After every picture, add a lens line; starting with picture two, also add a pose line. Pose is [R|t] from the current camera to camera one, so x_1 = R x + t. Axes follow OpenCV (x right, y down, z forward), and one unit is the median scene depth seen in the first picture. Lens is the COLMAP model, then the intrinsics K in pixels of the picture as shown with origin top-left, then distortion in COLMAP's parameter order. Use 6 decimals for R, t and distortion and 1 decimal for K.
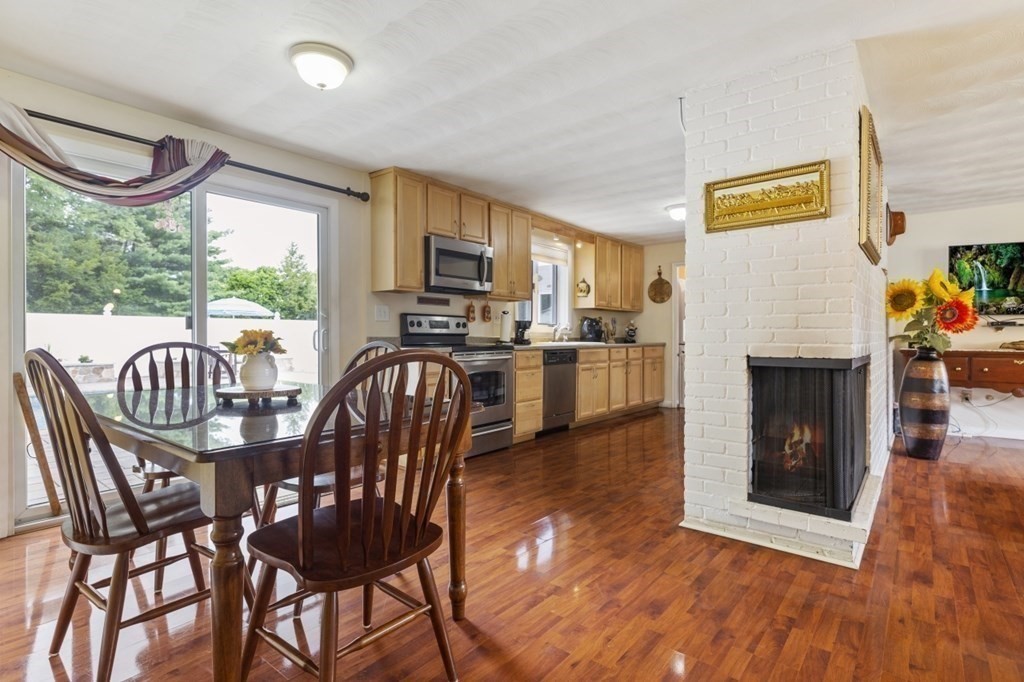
lens RADIAL K [[498.6, 0, 520.9], [0, 498.6, 333.8], [0, 0, 1]] dist [-0.002242, -0.001429]
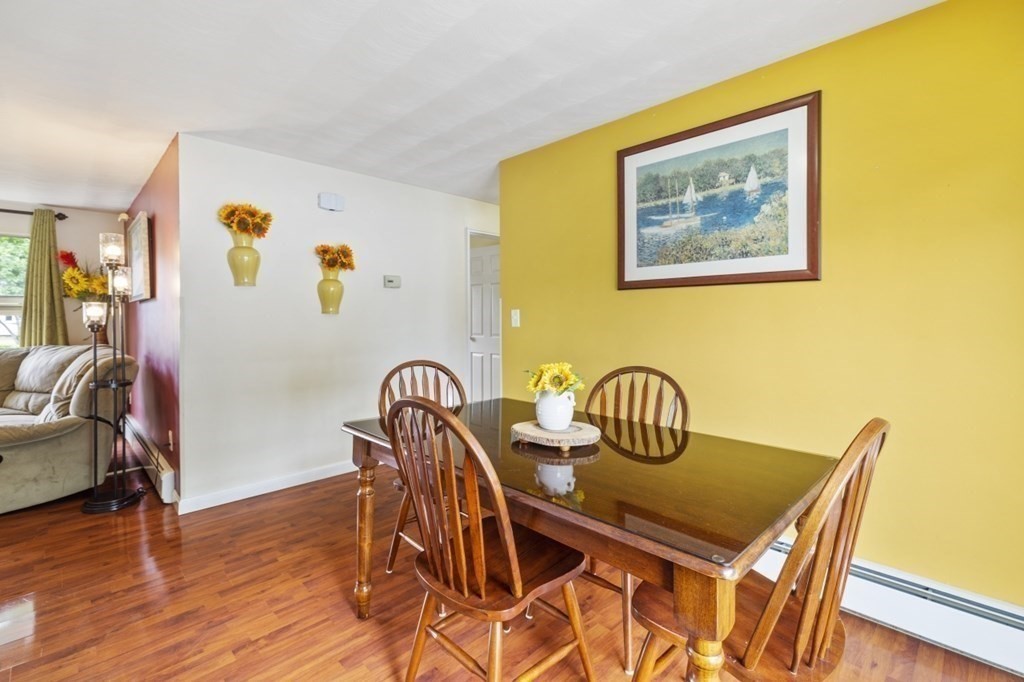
lens RADIAL K [[460.2, 0, 519.5], [0, 460.2, 320.8], [0, 0, 1]] dist [0.003304, 0.000068]
pose [[-0.992938, -0.000818, 0.118636, -0.187101], [0.000455, 0.999943, 0.010699, -0.033101], [-0.118637, 0.010677, -0.992880, 0.619463]]
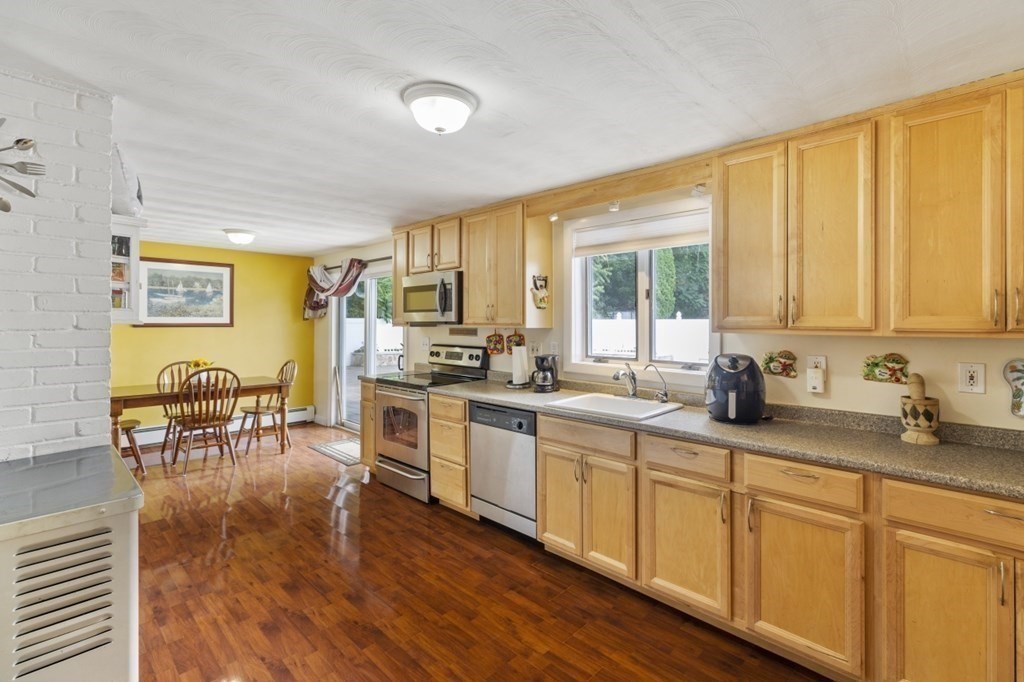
lens RADIAL K [[469.1, 0, 519.6], [0, 469.1, 319.0], [0, 0, 1]] dist [0.004248, 0.000838]
pose [[-0.085970, -0.010552, -0.996242, 0.613889], [-0.001009, 0.999944, -0.010504, -0.066393], [0.996297, 0.000102, -0.085976, 0.975176]]
